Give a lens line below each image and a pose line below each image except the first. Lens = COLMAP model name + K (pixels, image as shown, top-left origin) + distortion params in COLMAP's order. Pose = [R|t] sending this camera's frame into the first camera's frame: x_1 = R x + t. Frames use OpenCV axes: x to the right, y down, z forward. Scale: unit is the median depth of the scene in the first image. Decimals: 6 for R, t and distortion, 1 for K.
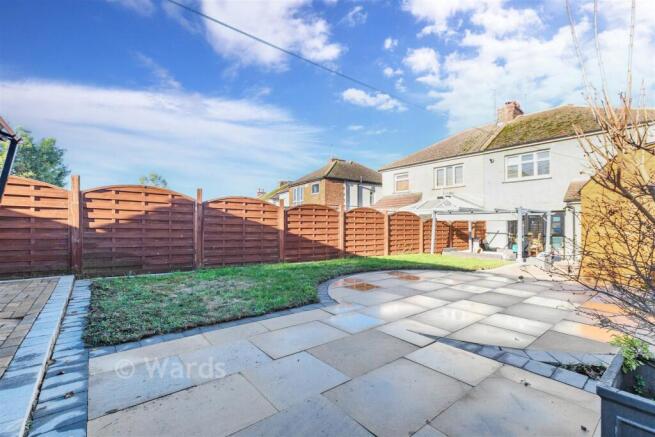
lens RADIAL K [[284.8, 0, 327.0], [0, 284.8, 223.1], [0, 0, 1]] dist [0.004156, 0.000490]
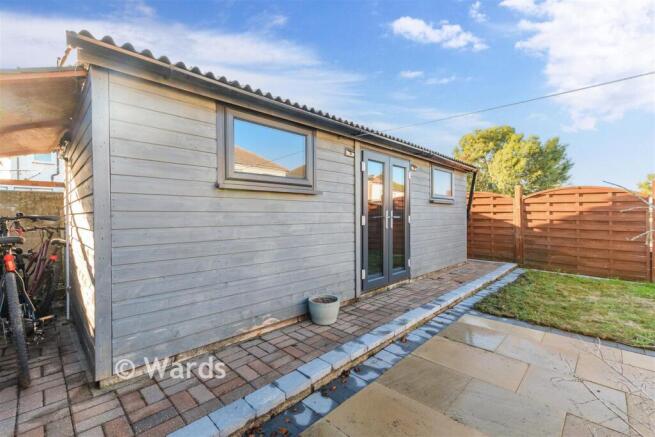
lens RADIAL K [[284.8, 0, 327.6], [0, 284.8, 217.5], [0, 0, 1]] dist [0.004156, 0.000490]
pose [[0.114973, 0.001436, -0.993368, 0.291348], [0.012556, 0.999917, 0.002899, -0.040463], [0.993289, -0.012806, 0.114946, 0.007103]]
